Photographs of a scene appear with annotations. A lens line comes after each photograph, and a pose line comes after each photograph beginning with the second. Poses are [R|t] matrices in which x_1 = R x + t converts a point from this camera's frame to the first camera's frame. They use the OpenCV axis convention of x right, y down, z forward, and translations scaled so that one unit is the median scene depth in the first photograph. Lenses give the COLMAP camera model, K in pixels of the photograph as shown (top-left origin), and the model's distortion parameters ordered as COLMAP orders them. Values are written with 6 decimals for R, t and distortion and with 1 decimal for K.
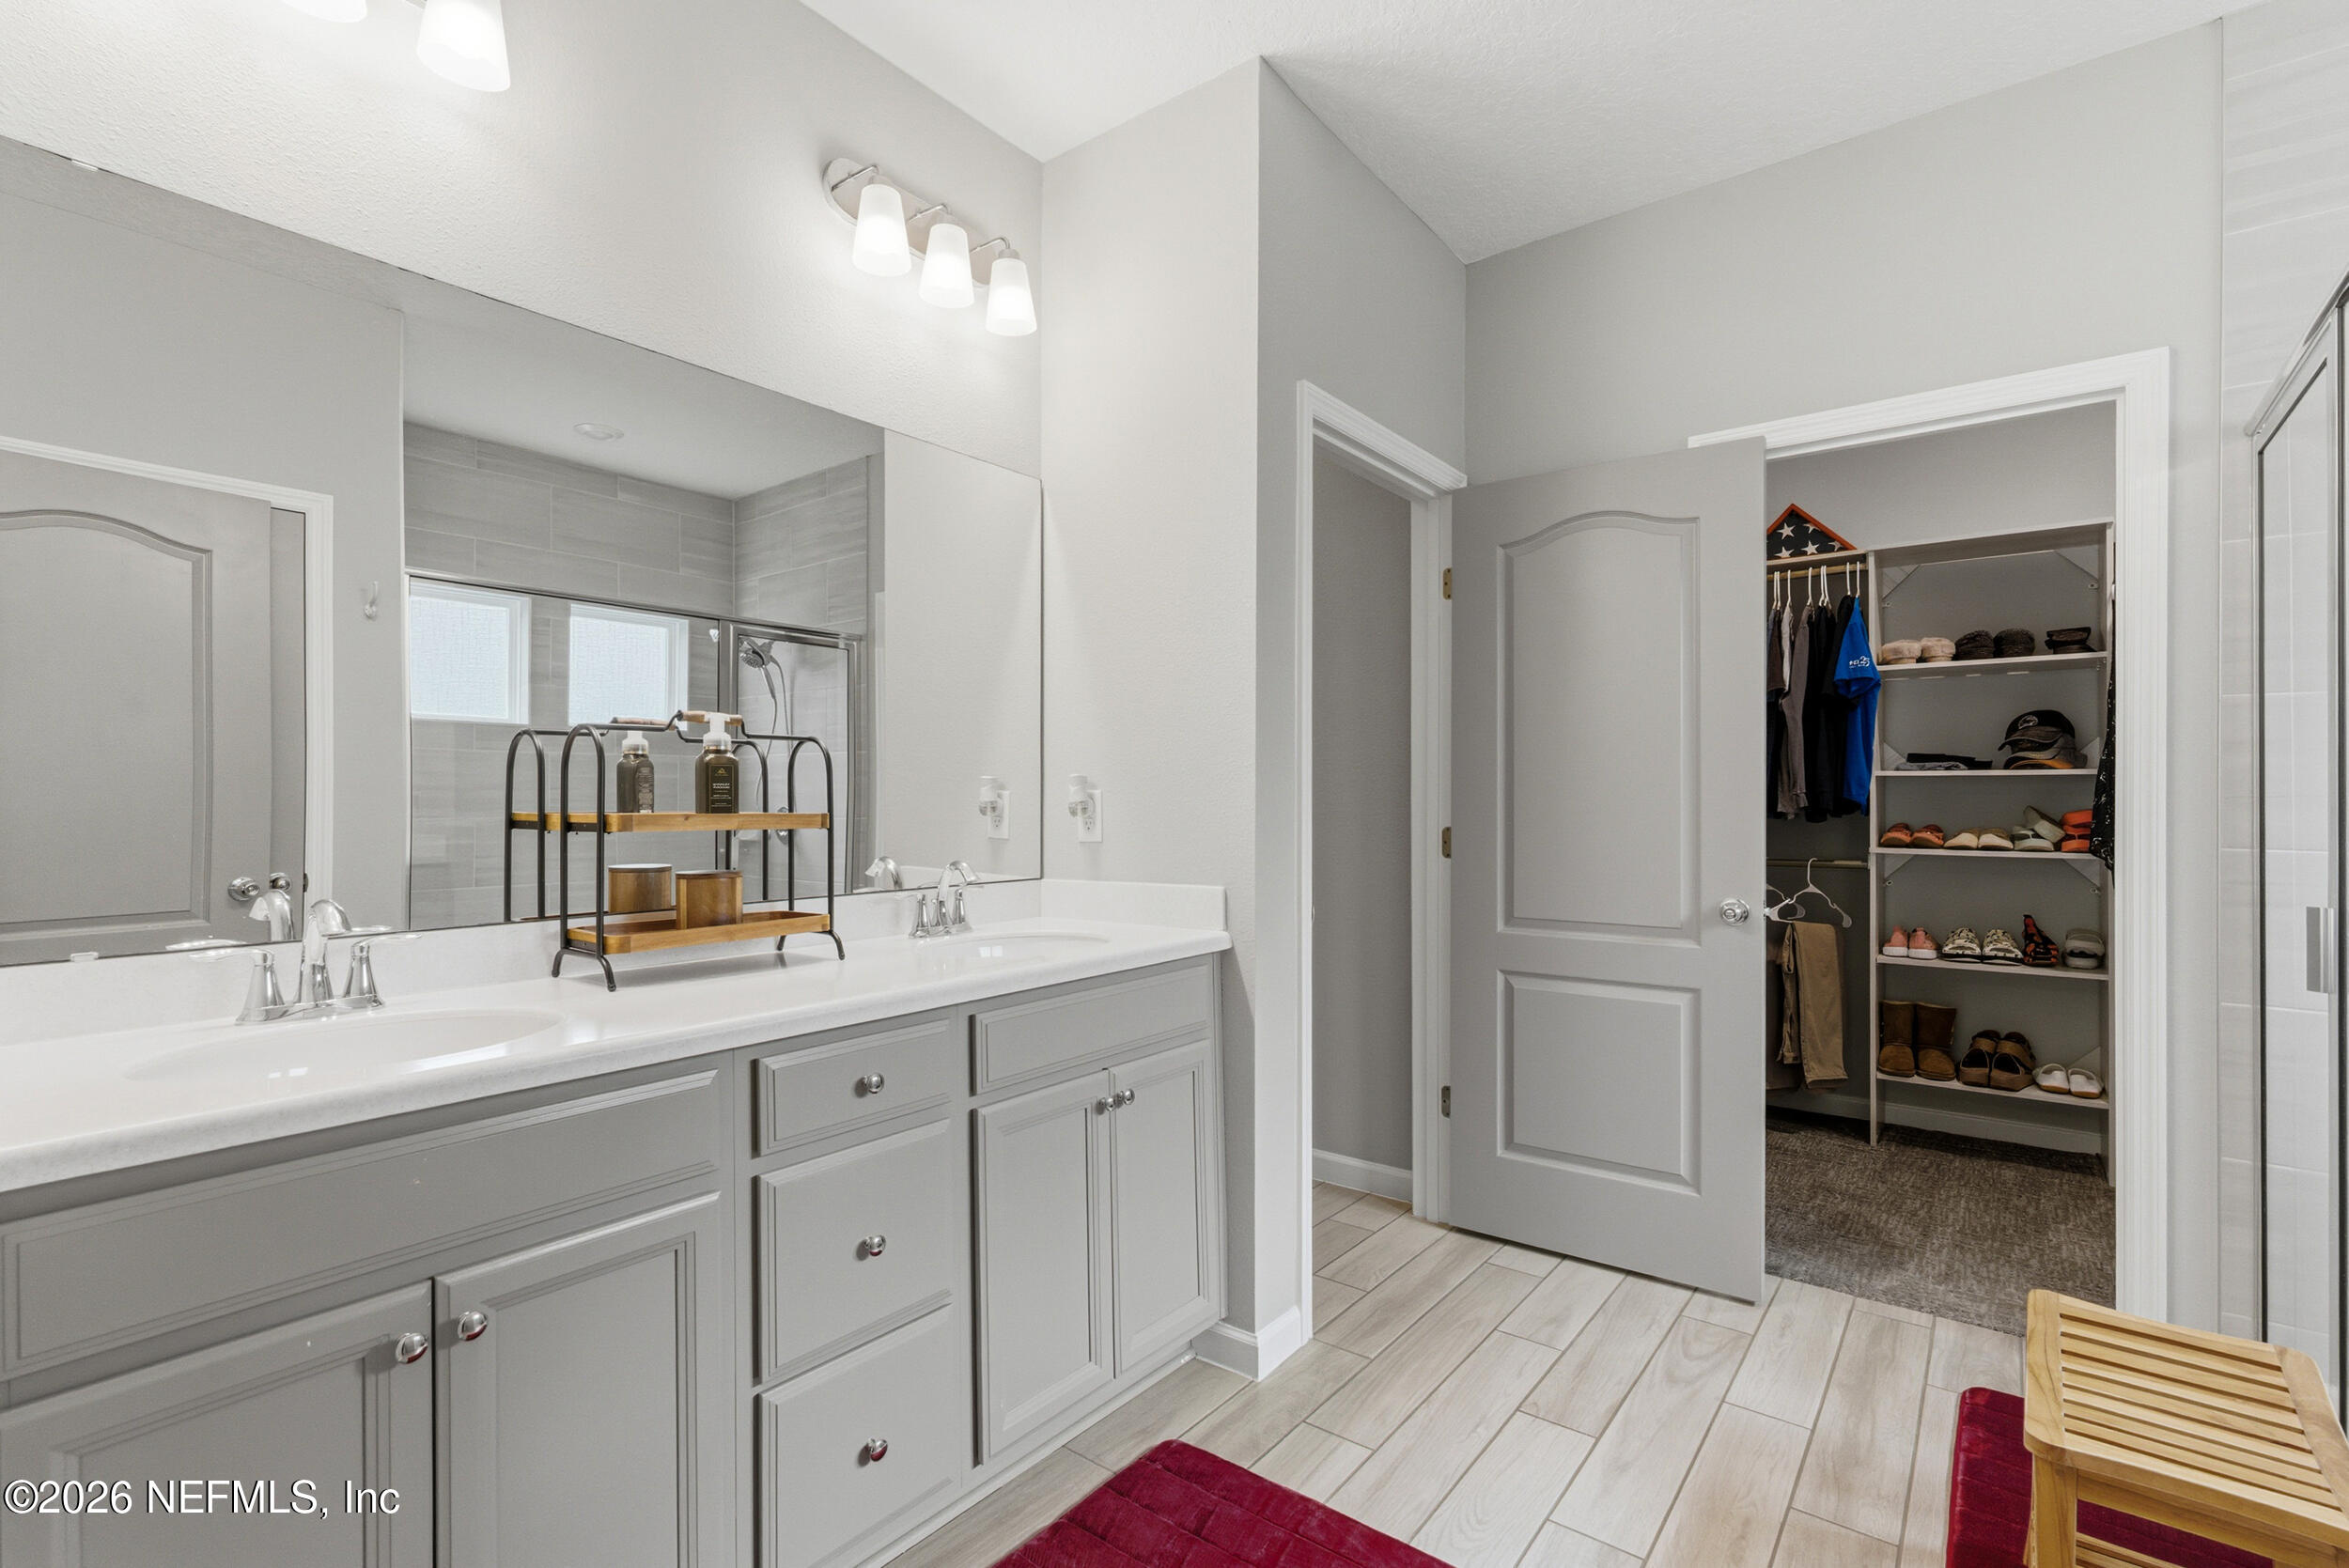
lens RADIAL K [[1068.6, 0, 1178.3], [0, 1068.6, 789.1], [0, 0, 1]] dist [0.001348, 0.000076]
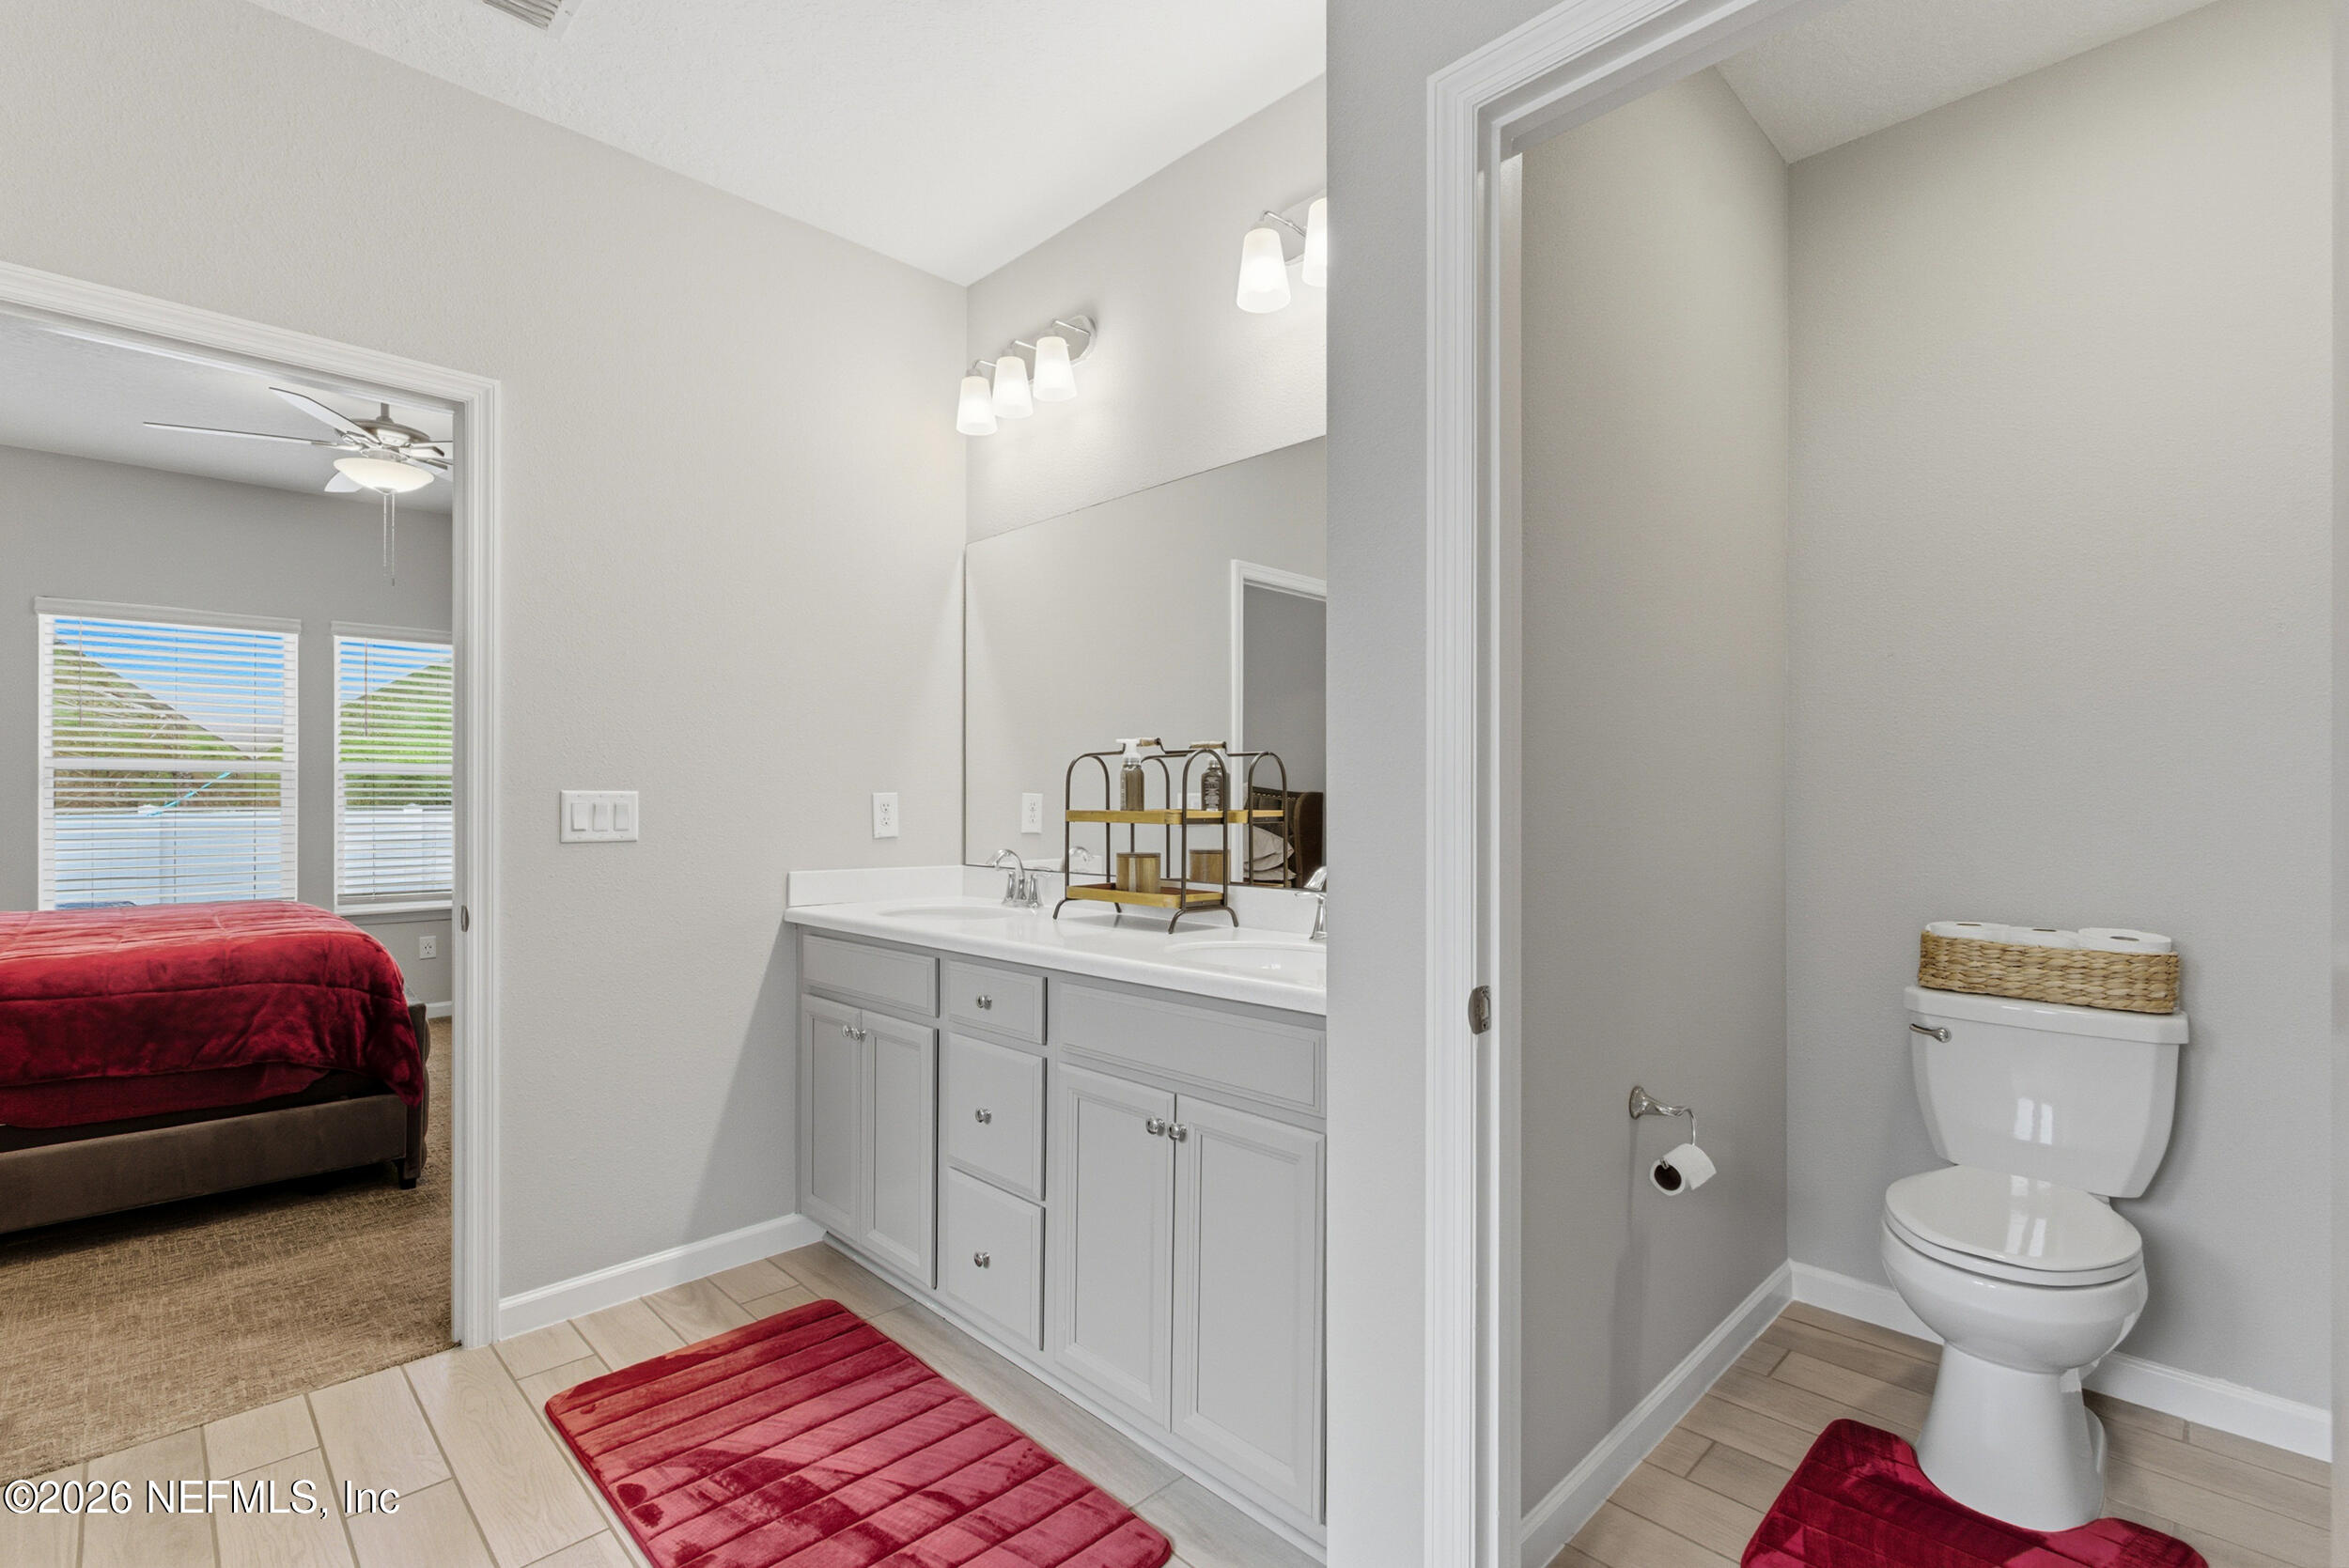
lens RADIAL K [[1068.6, 0, 1176.4], [0, 1068.6, 796.6], [0, 0, 1]] dist [0.001348, 0.000076]
pose [[-0.125631, -0.004854, -0.992065, 0.940279], [0.002795, 0.999982, -0.005246, 0.012057], [0.992073, -0.003432, -0.125615, 1.238915]]
